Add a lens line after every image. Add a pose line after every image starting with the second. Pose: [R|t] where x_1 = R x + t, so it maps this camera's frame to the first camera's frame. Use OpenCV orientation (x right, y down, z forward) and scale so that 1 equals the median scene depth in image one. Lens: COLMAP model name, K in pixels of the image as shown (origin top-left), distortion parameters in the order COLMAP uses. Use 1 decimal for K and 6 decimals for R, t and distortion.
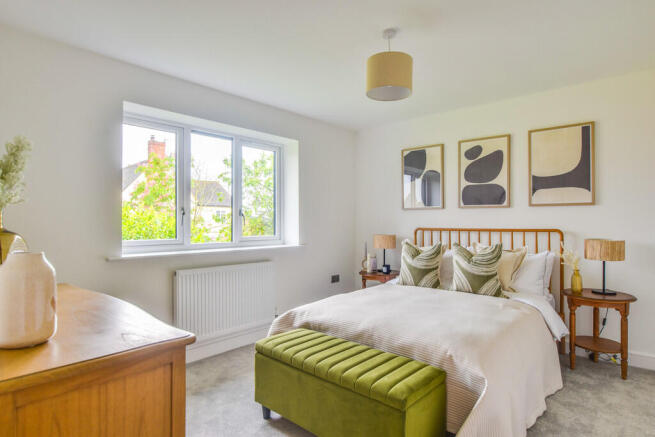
lens RADIAL K [[366.6, 0, 329.6], [0, 366.6, 220.1], [0, 0, 1]] dist [-0.007928, -0.002302]
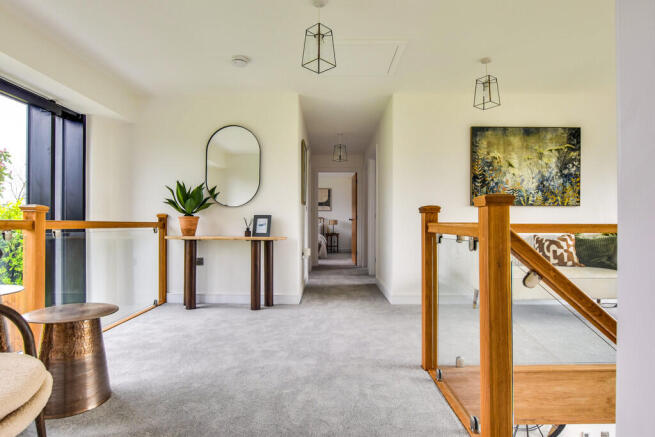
lens RADIAL K [[366.6, 0, 327.7], [0, 366.6, 219.0], [0, 0, 1]] dist [-0.007928, -0.002302]
pose [[0.746564, 0.002588, 0.665308, -1.886100], [-0.007013, 0.999967, 0.003980, 0.029264], [-0.665276, -0.007638, 0.746558, -1.874132]]
